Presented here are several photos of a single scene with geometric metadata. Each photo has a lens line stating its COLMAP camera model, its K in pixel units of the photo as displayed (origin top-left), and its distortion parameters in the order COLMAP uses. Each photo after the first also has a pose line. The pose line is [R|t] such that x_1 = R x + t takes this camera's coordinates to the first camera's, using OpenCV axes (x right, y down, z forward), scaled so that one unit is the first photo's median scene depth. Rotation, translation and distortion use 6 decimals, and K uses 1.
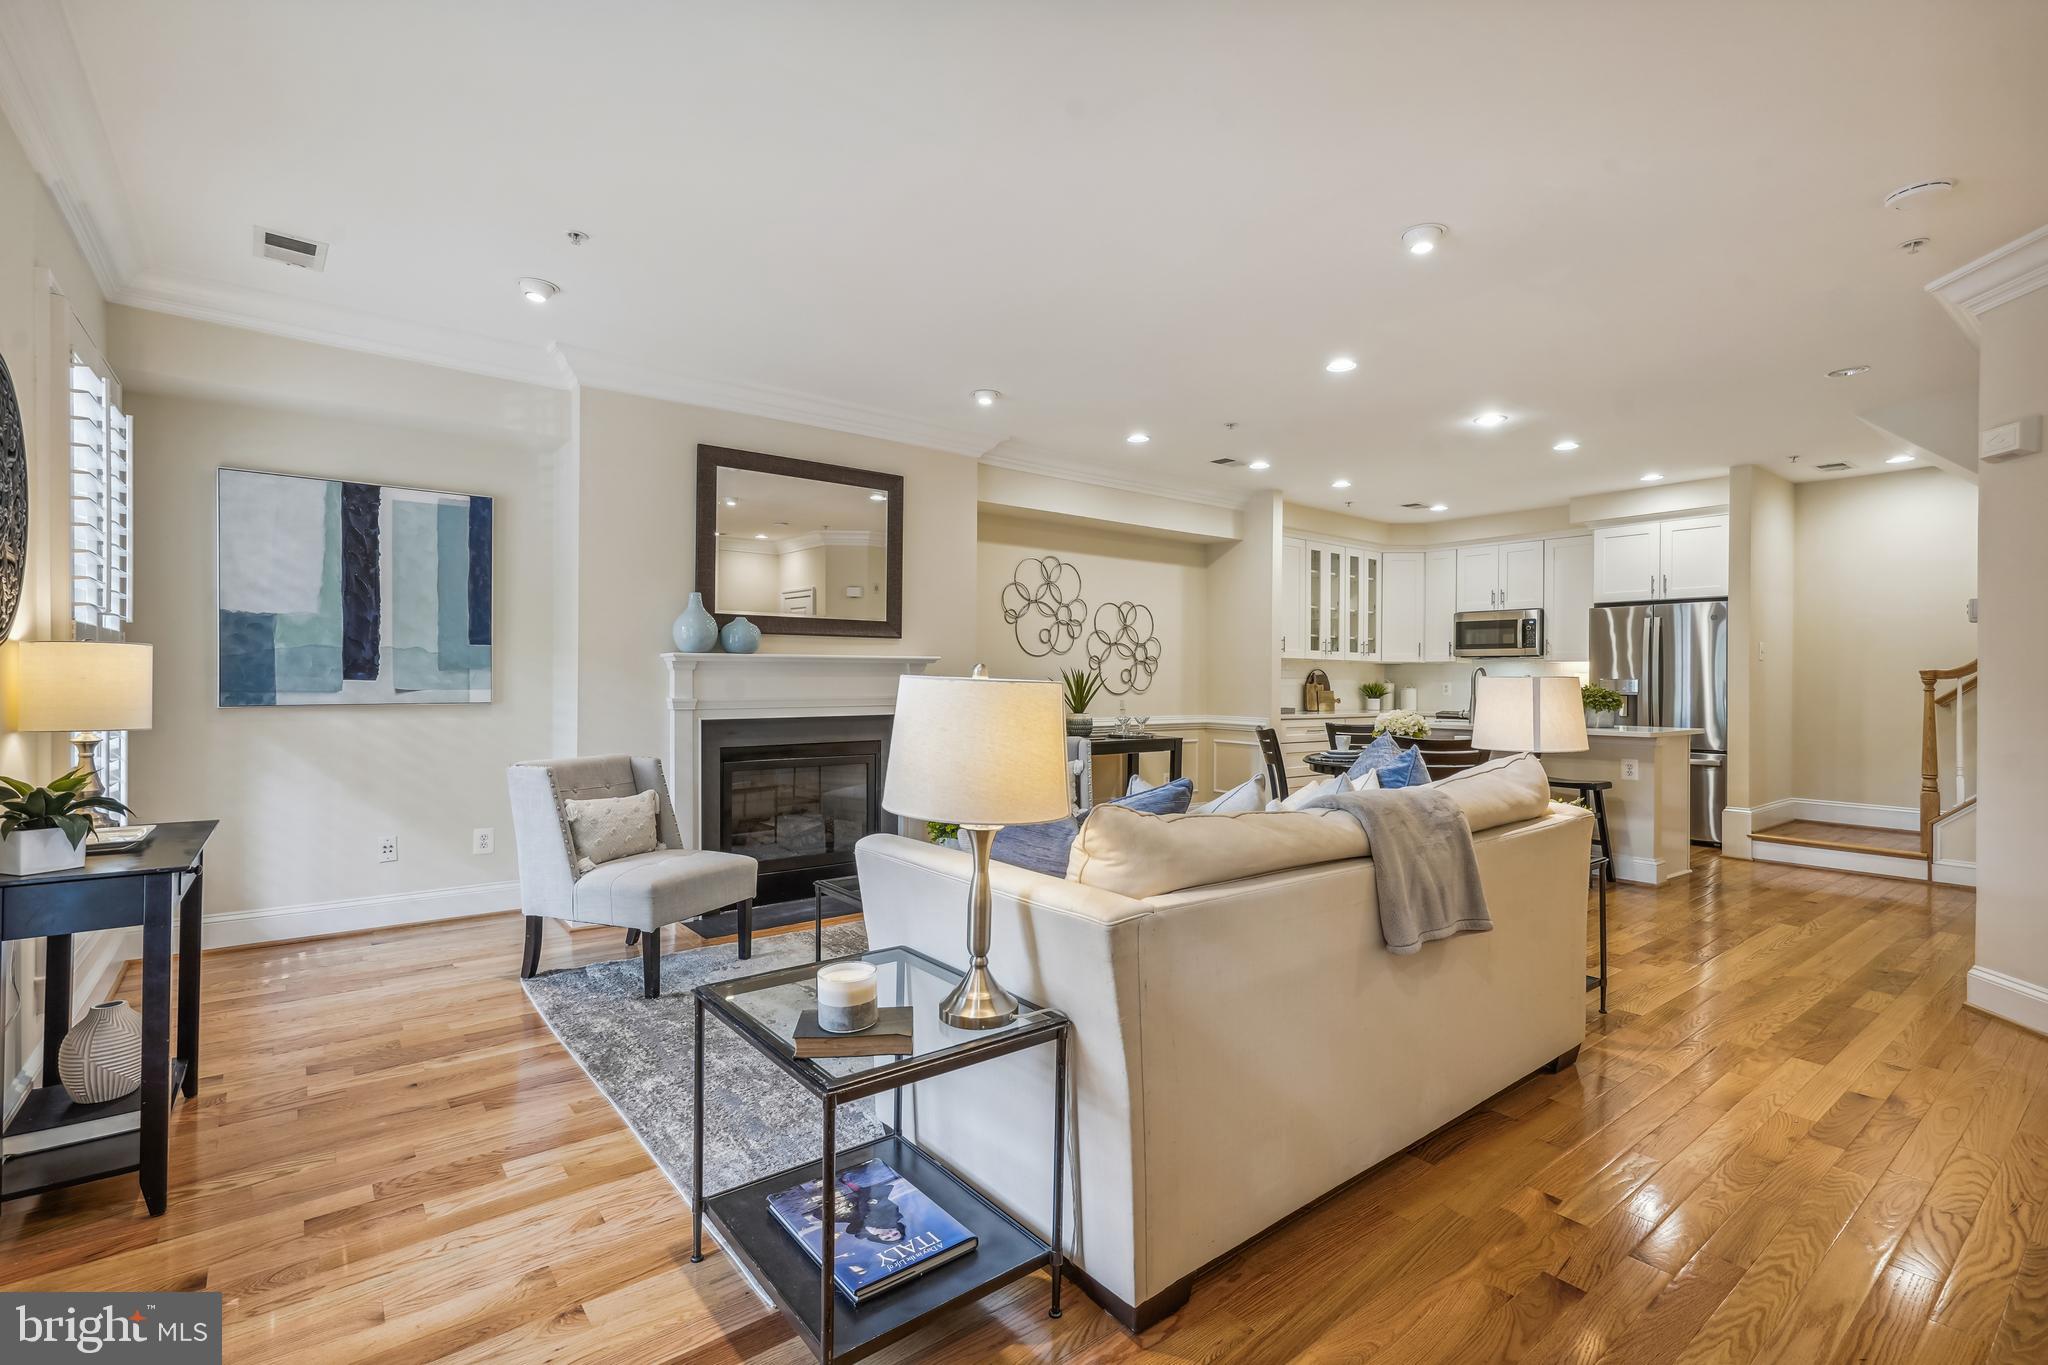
lens RADIAL K [[935.1, 0, 1017.4], [0, 935.1, 676.7], [0, 0, 1]] dist [-0.009249, 0.015189]
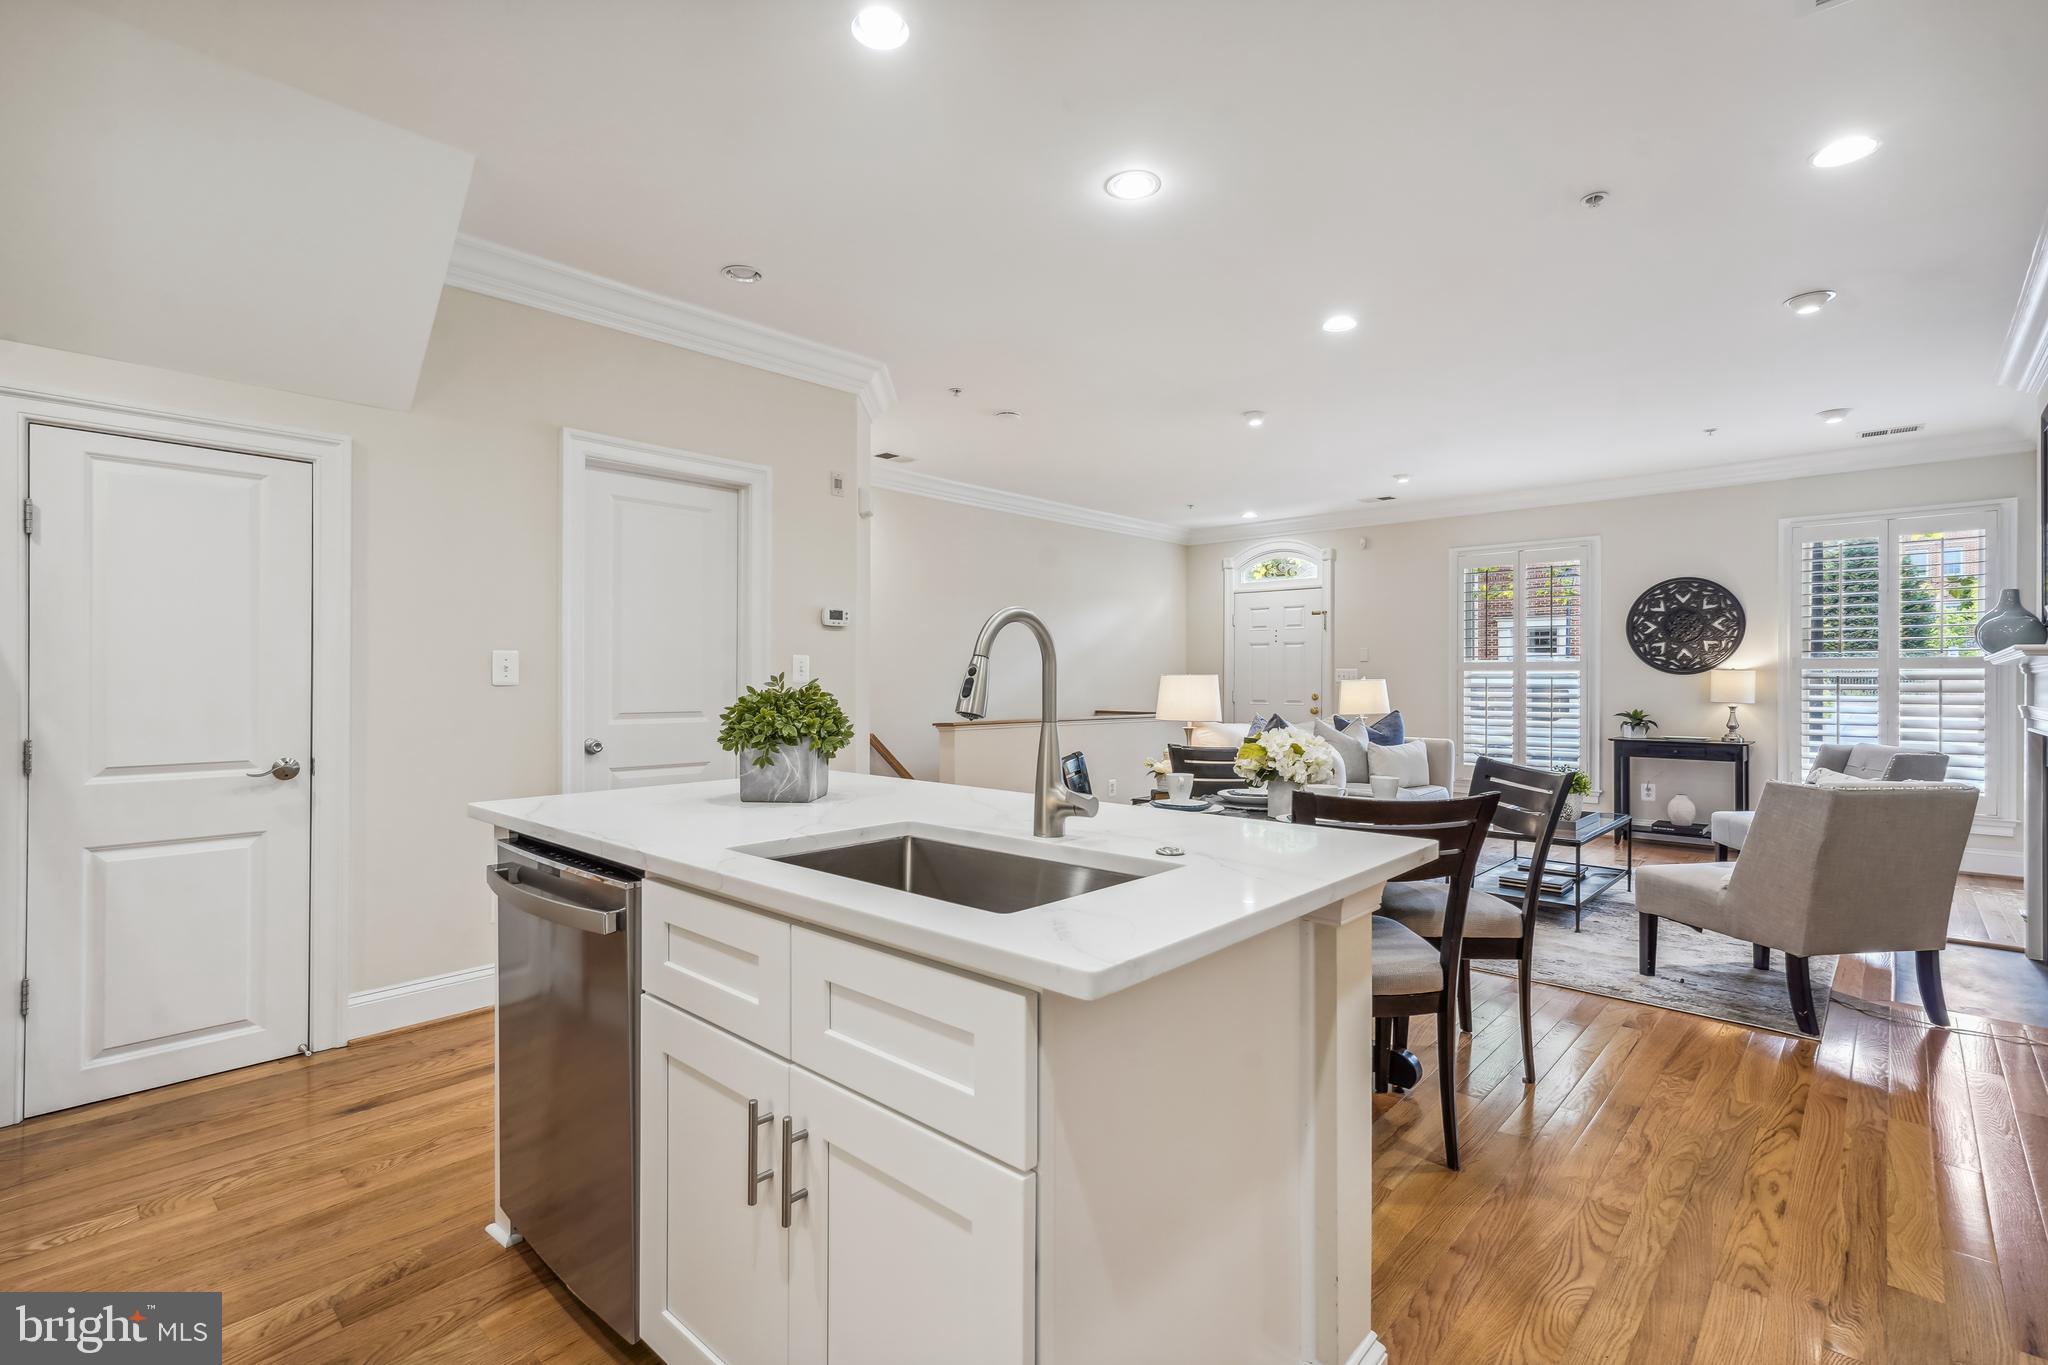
lens RADIAL K [[935.1, 0, 1017.4], [0, 935.1, 676.7], [0, 0, 1]] dist [-0.009249, 0.015189]
pose [[-0.987365, -0.012260, -0.157987, 0.497128], [-0.011841, 0.999923, -0.003597, 0.006671], [0.158019, -0.001681, -0.987435, 1.154861]]
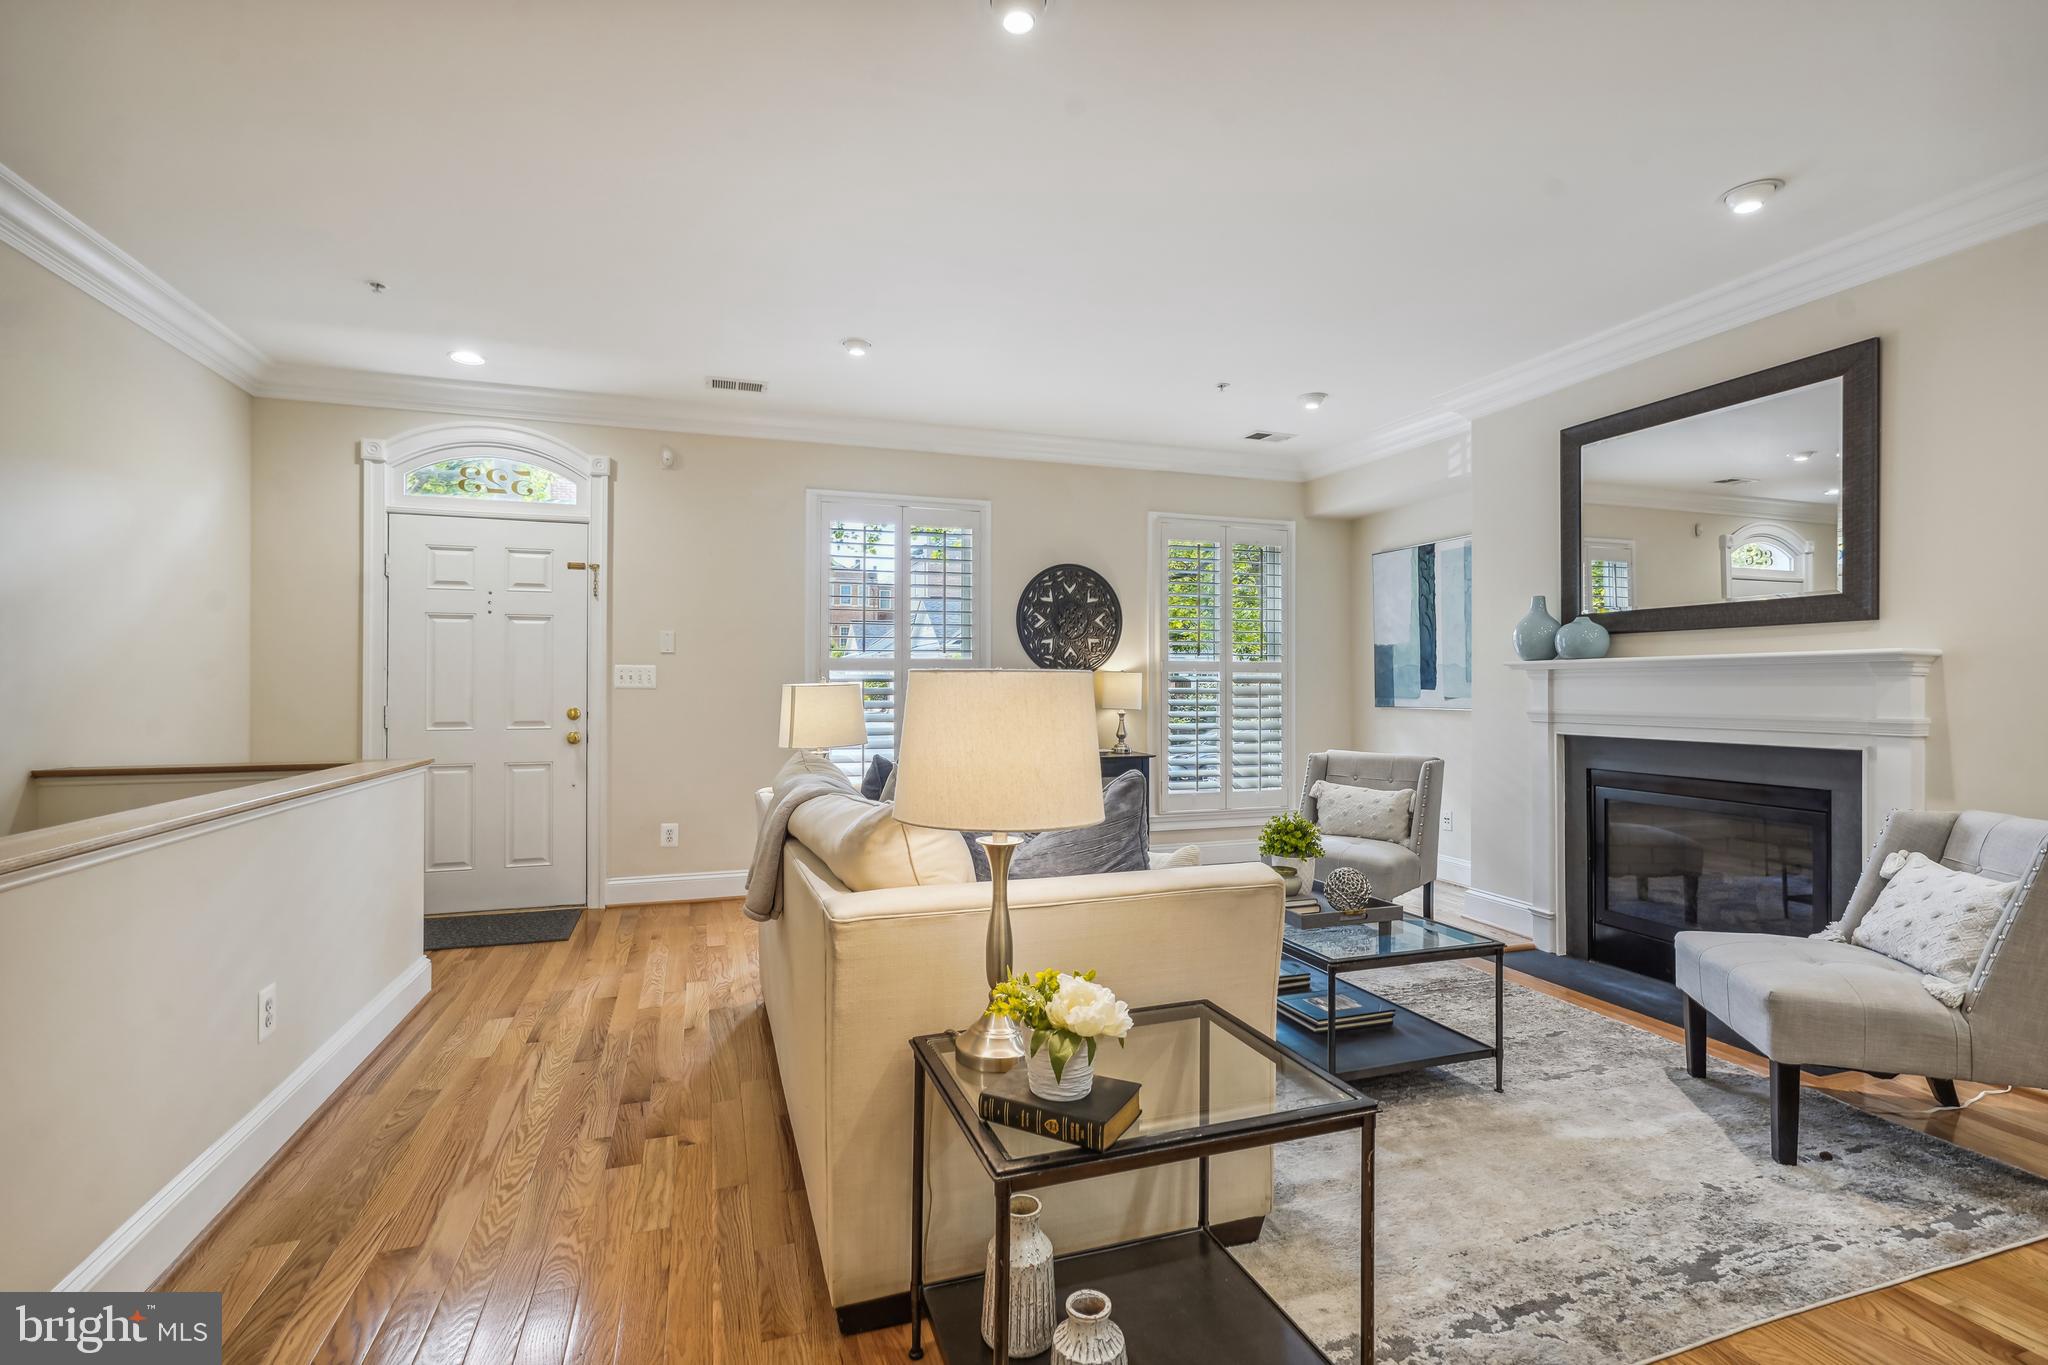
lens RADIAL K [[935.1, 0, 1017.4], [0, 935.1, 676.7], [0, 0, 1]] dist [-0.009249, 0.015189]
pose [[-0.329545, -0.014976, -0.944021, 0.463977], [-0.005928, 0.999887, -0.013793, 0.004127], [0.944121, 0.001051, -0.329596, 0.537506]]
